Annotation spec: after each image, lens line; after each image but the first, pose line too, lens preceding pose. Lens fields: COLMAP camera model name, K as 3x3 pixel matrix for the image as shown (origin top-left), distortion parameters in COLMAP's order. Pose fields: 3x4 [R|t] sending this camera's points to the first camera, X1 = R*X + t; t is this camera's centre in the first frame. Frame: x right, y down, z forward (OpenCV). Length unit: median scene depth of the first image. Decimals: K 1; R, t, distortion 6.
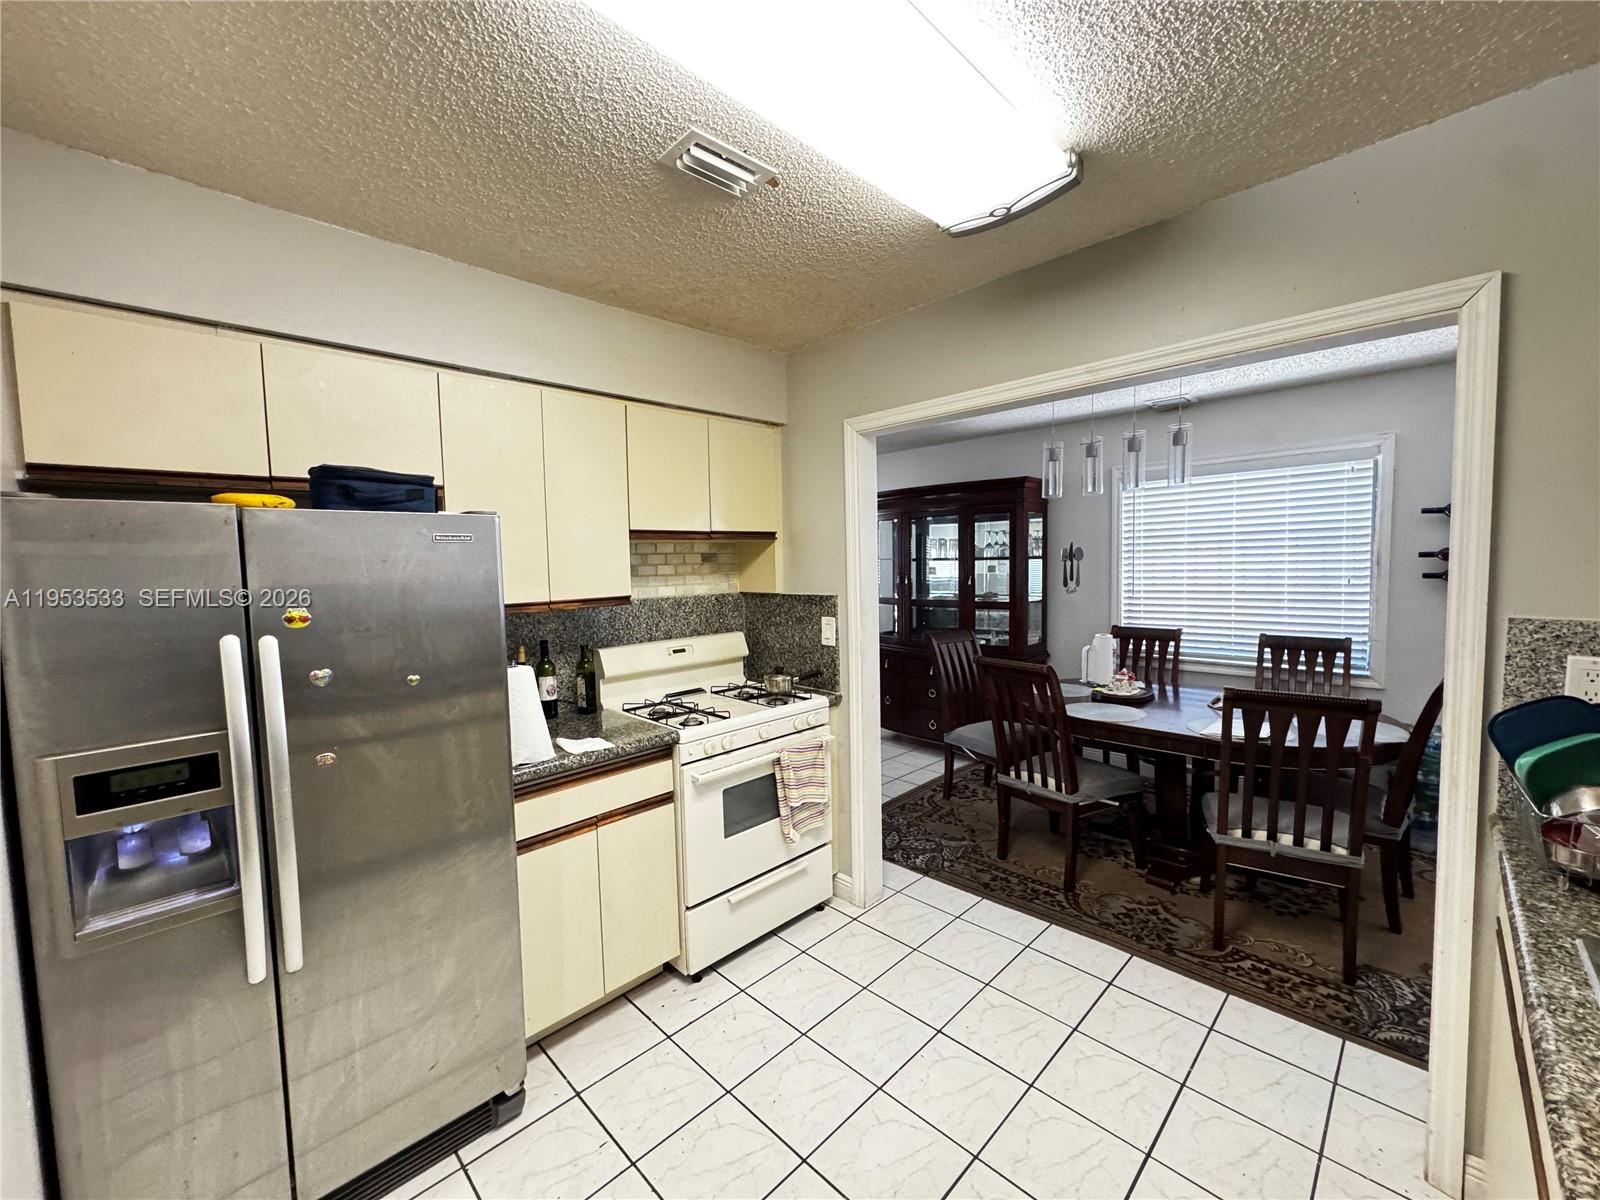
lens RADIAL K [[643.1, 0, 800.0], [0, 643.1, 600.0], [0, 0, 1]] dist [-0.000219, -0.000026]
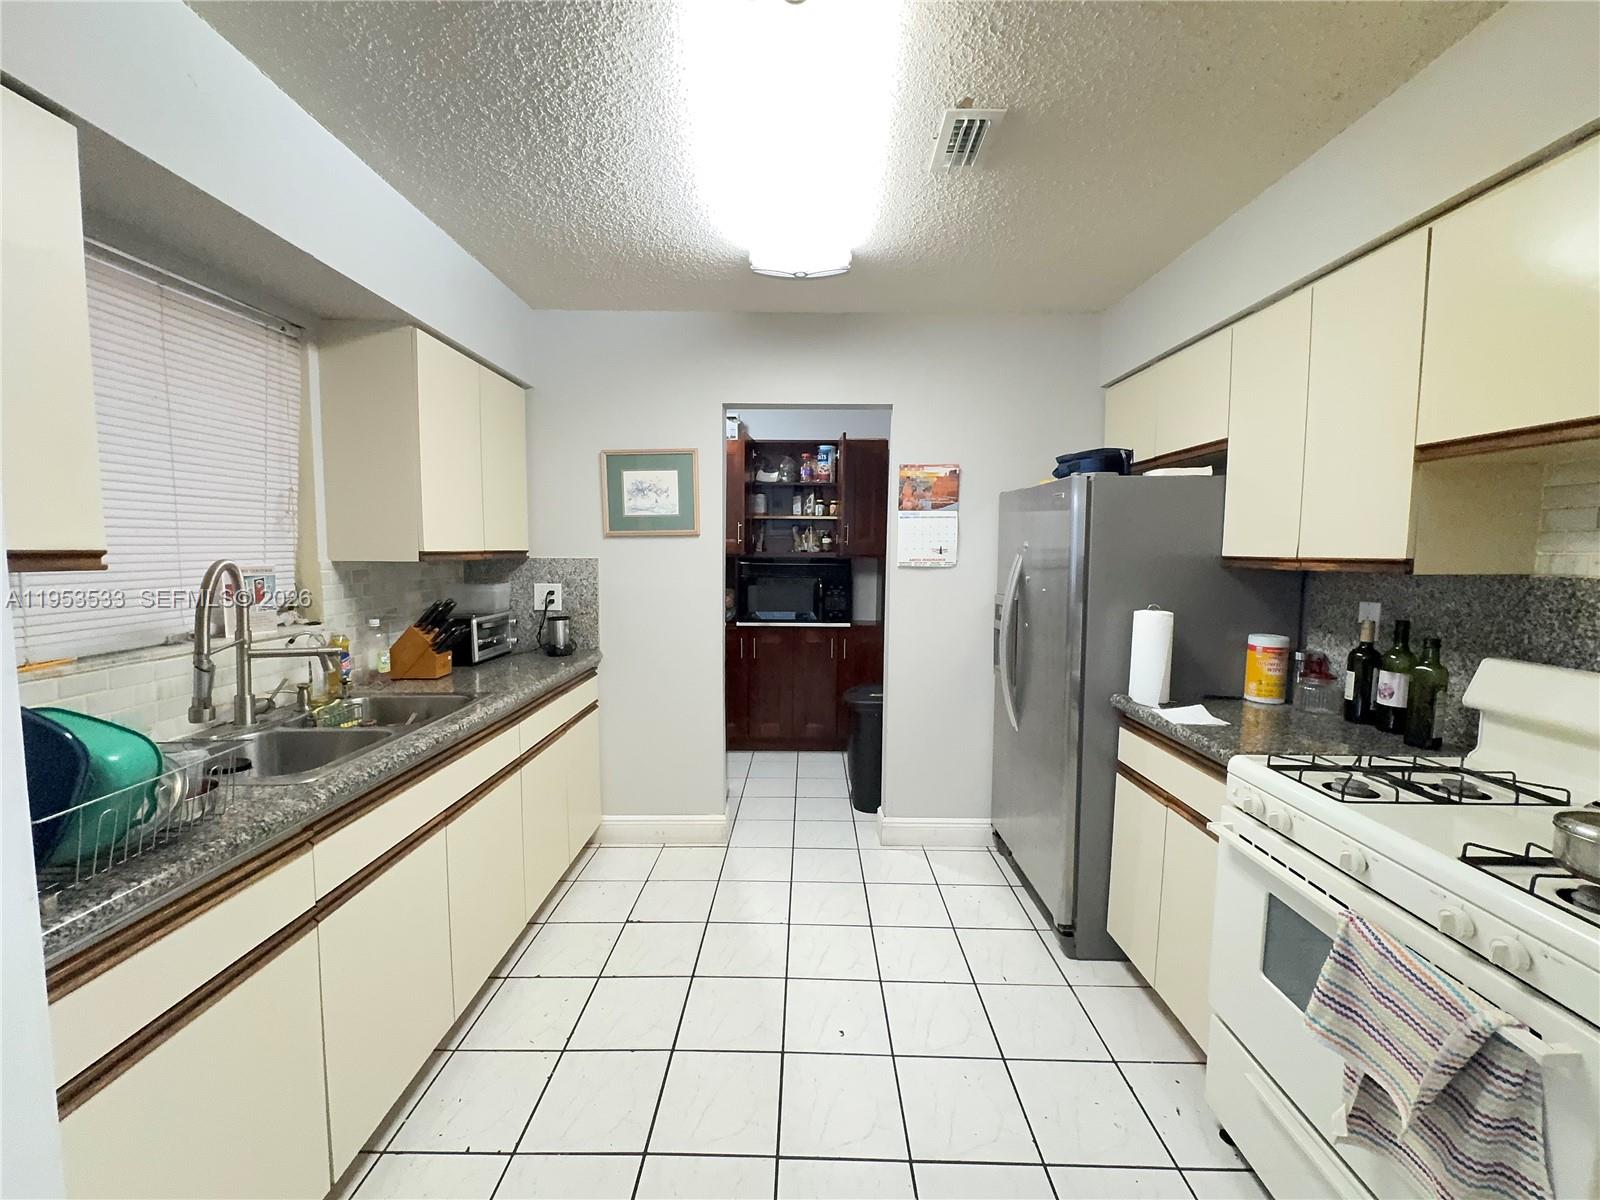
lens RADIAL K [[643.1, 0, 800.0], [0, 643.1, 600.0], [0, 0, 1]] dist [-0.000219, -0.000026]
pose [[-0.716767, 0.077833, -0.692955, 0.579423], [-0.031414, 0.989138, 0.143594, -0.040091], [0.696605, 0.124692, -0.706536, 1.102080]]
